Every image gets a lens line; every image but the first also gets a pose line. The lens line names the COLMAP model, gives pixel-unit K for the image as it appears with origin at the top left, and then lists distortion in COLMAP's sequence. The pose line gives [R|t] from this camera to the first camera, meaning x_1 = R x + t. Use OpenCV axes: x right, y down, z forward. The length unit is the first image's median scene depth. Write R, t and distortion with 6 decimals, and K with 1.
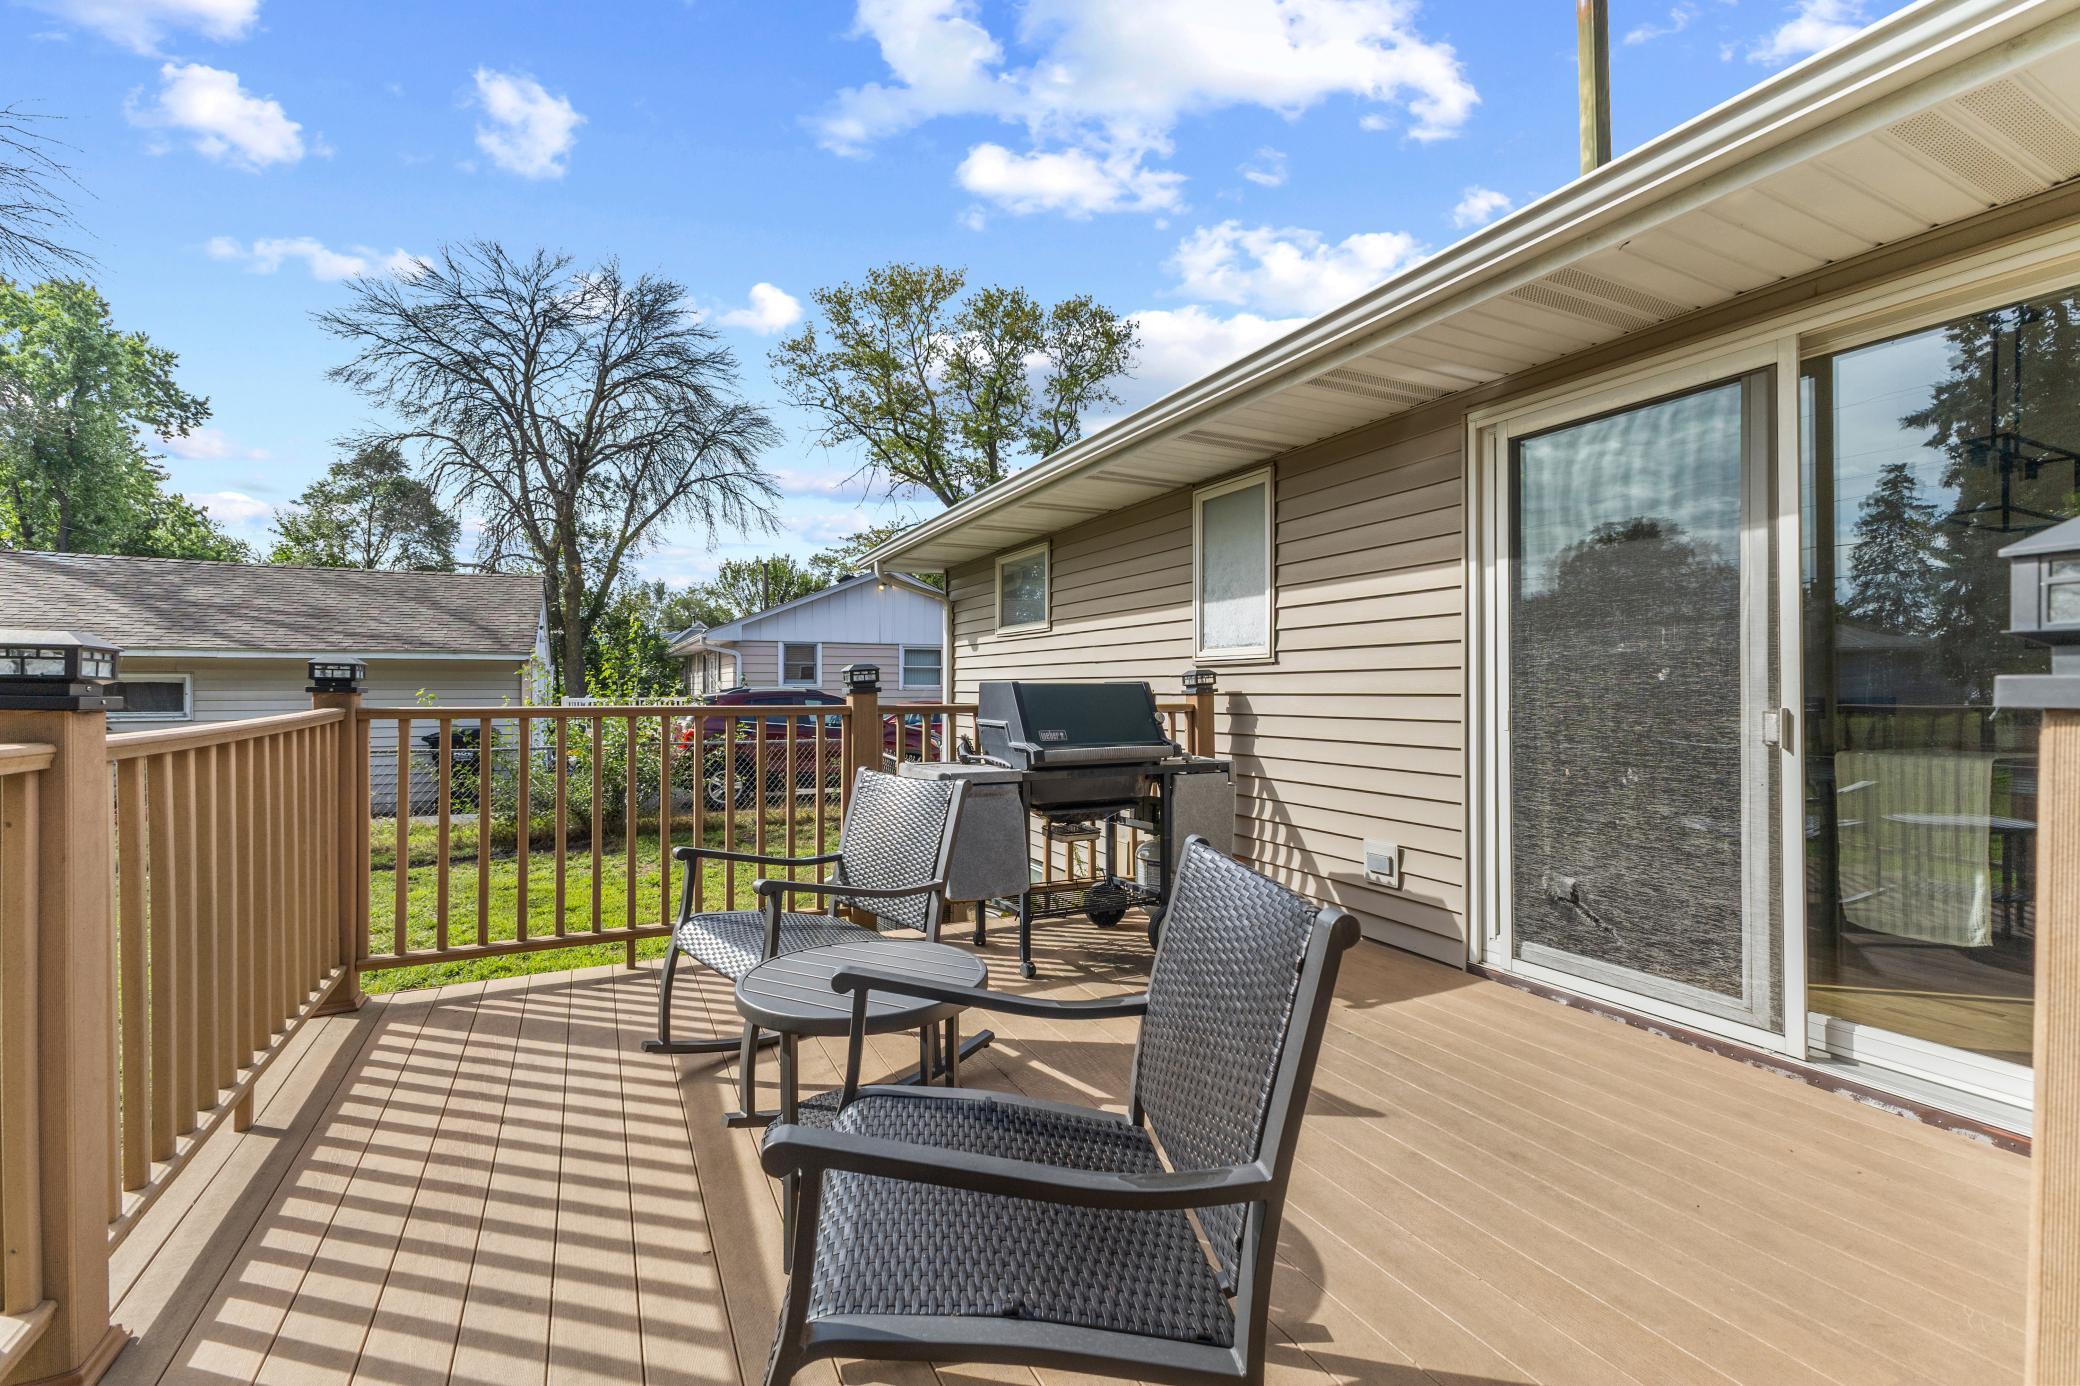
lens RADIAL K [[892.2, 0, 1040.8], [0, 892.2, 688.8], [0, 0, 1]] dist [0.002880, -0.000208]
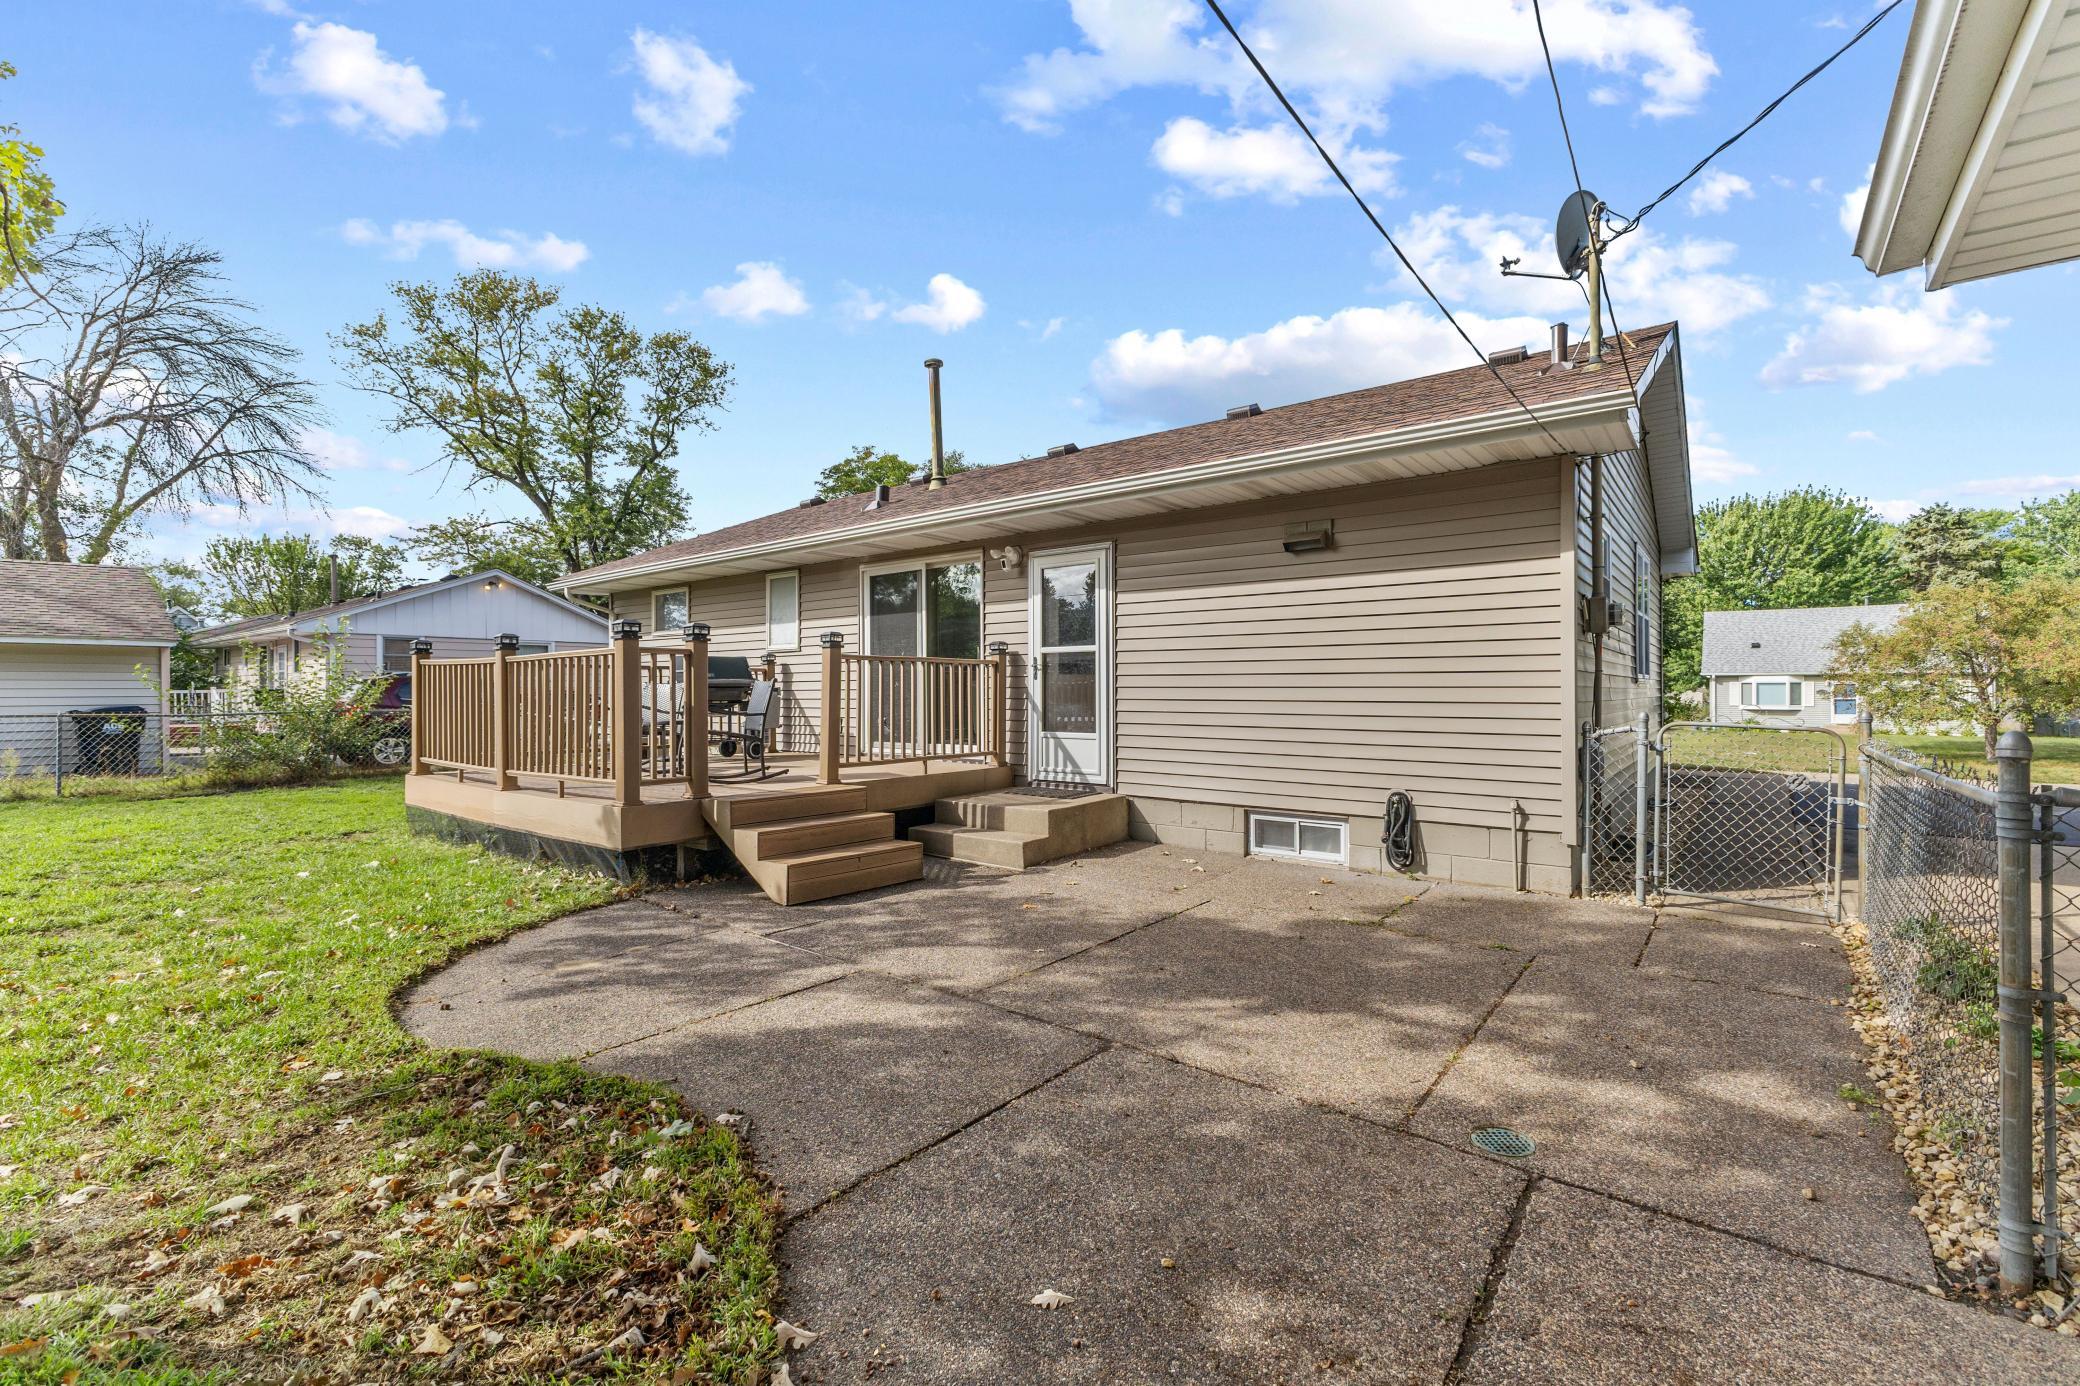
lens RADIAL K [[903.2, 0, 1038.0], [0, 903.2, 689.7], [0, 0, 1]] dist [0.001581, -0.000316]
pose [[0.905940, -0.000718, 0.423406, -0.025580], [0.002247, 0.999993, -0.003112, 0.011398], [-0.423401, 0.003770, 0.905935, -0.200731]]
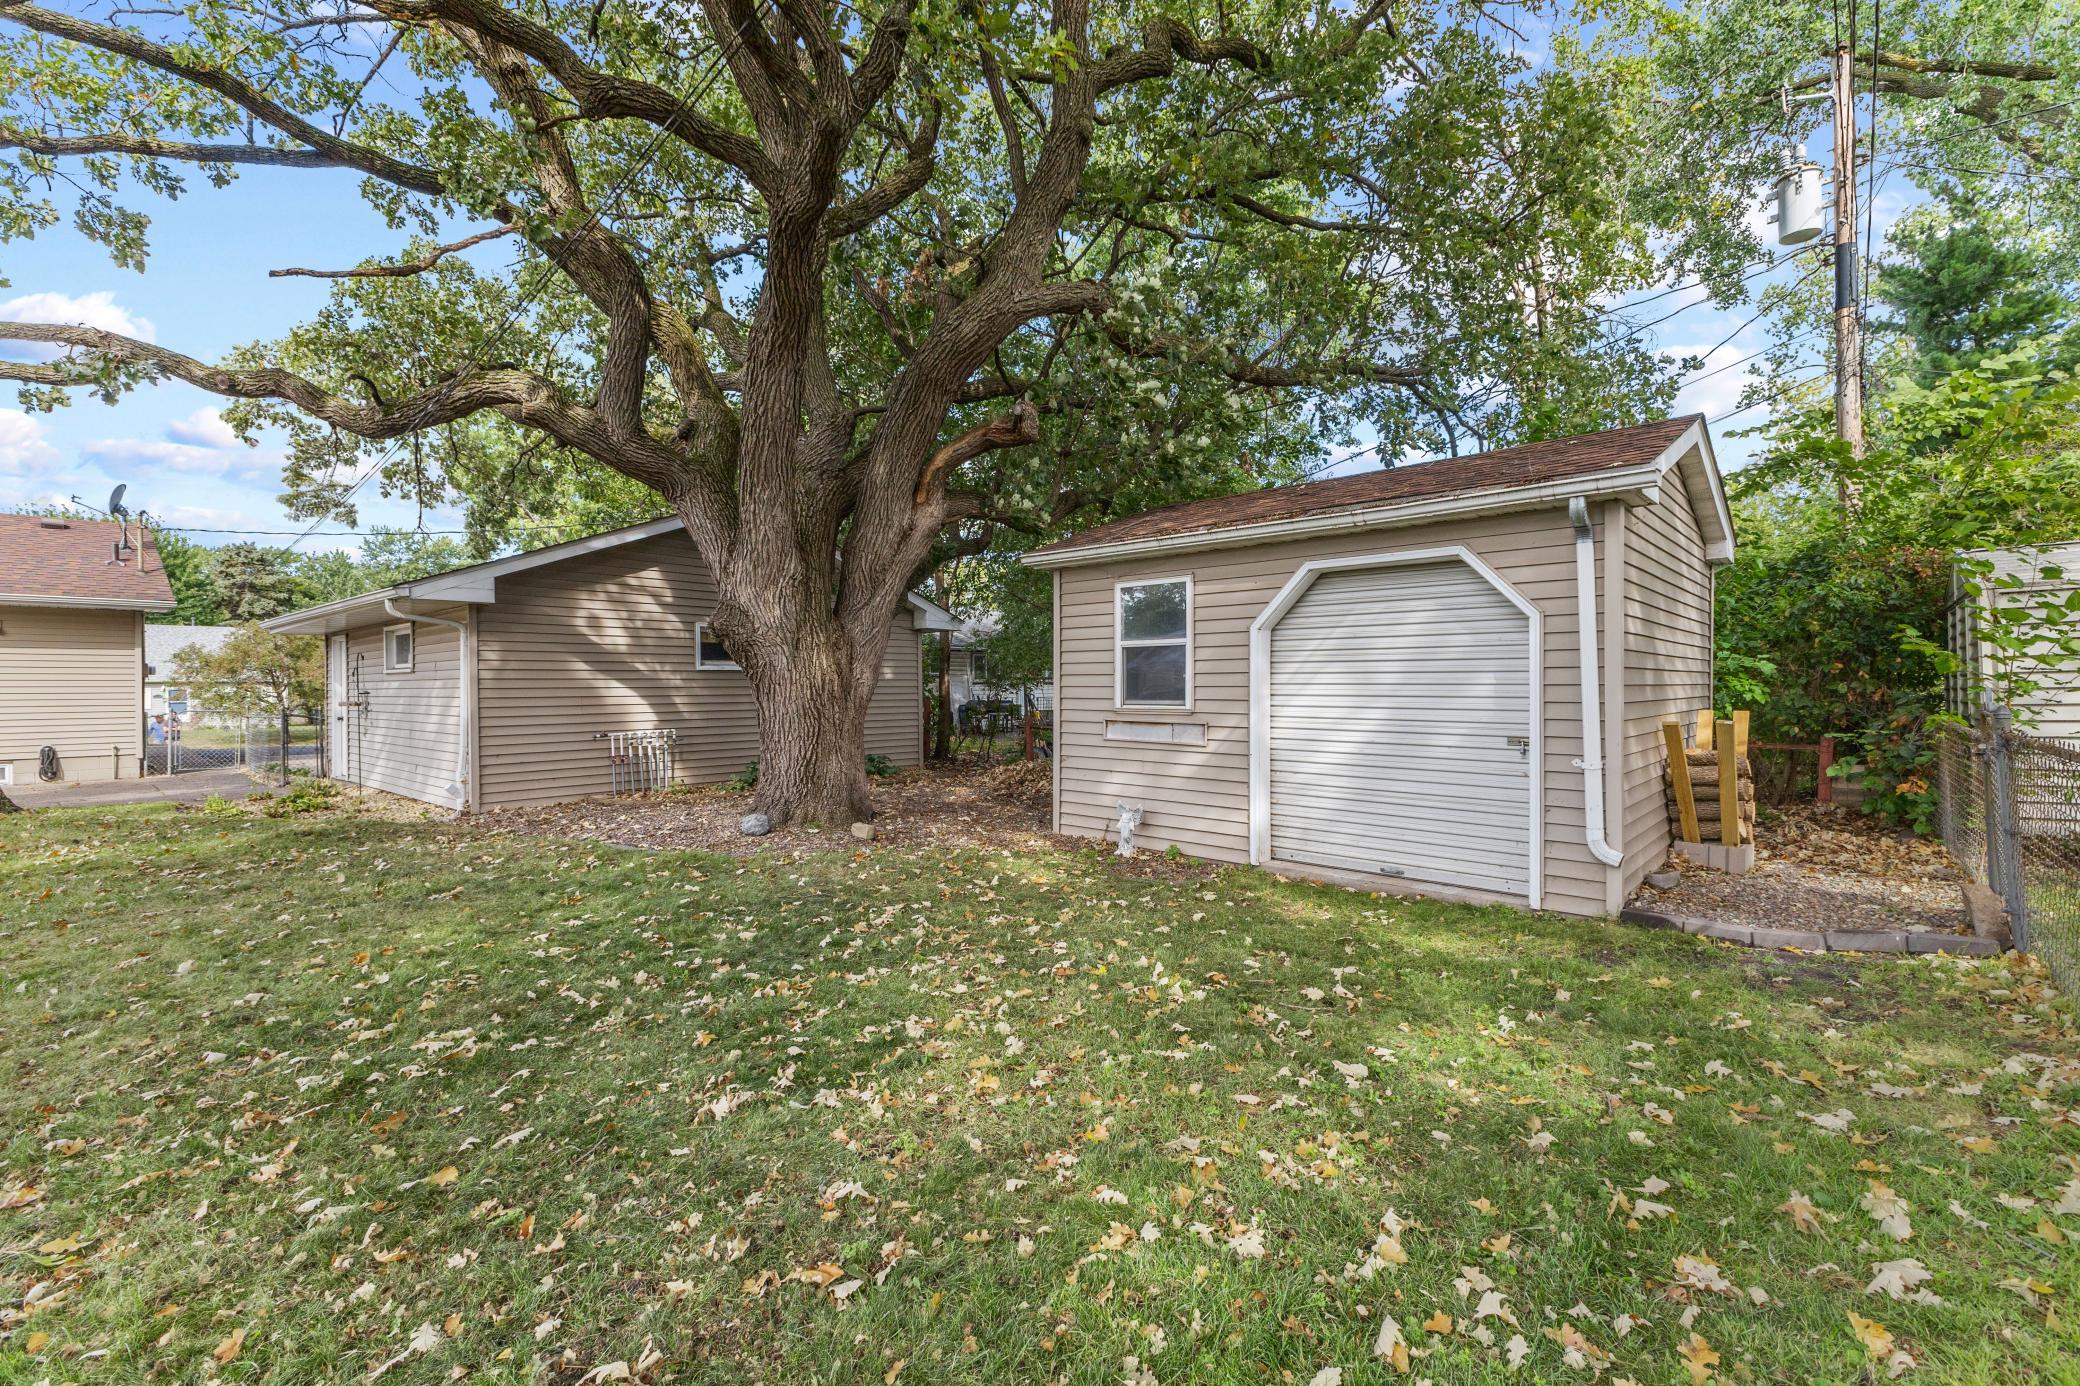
lens RADIAL K [[892.2, 0, 1040.8], [0, 892.2, 688.8], [0, 0, 1]] dist [0.002880, -0.000208]
pose [[-0.370325, 0.000608, 0.928902, -0.461604], [0.005810, 0.999982, 0.001661, 0.006733], [-0.928884, 0.006012, -0.370321, -0.347657]]
